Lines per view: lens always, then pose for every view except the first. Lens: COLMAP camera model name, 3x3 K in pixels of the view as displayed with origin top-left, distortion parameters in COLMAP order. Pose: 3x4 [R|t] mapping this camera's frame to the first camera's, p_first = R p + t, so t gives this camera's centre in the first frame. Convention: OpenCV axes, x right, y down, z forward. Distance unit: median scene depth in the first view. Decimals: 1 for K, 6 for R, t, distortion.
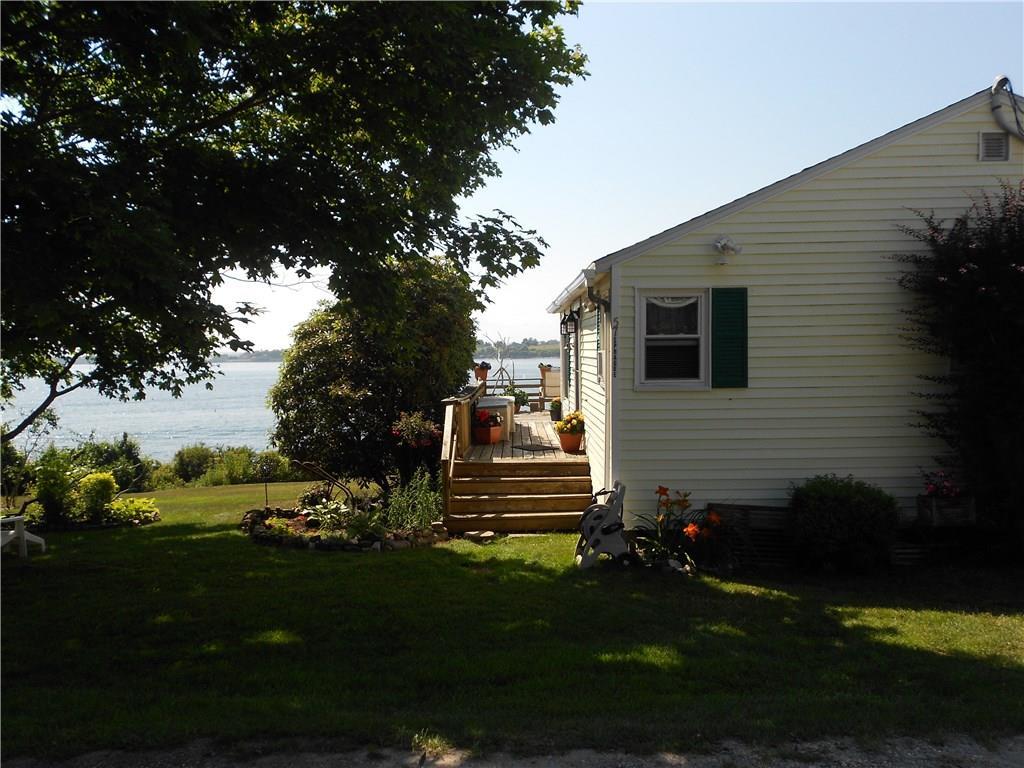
lens RADIAL K [[813.1, 0, 509.6], [0, 813.1, 384.0], [0, 0, 1]] dist [0.026446, -0.020286]
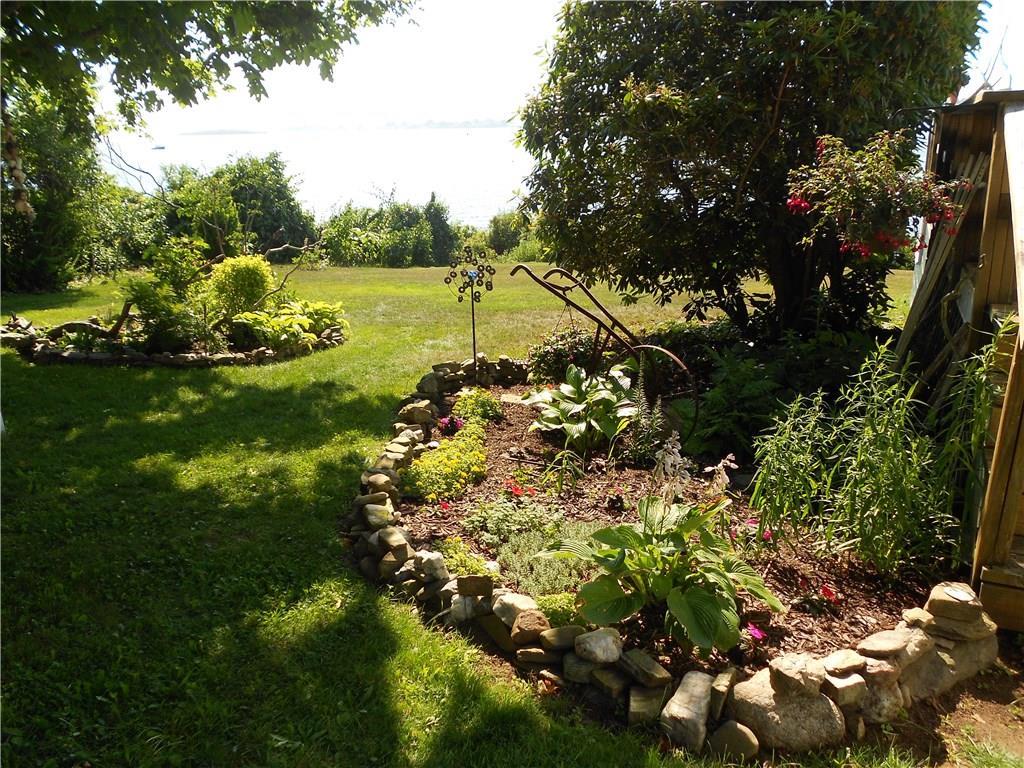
lens RADIAL K [[813.1, 0, 510.5], [0, 813.1, 381.1], [0, 0, 1]] dist [0.026446, -0.020286]
pose [[0.913898, 0.120333, -0.387698, -0.038461], [-0.010075, 0.961484, 0.274676, 0.014031], [0.405818, -0.247120, 0.879911, 0.230751]]
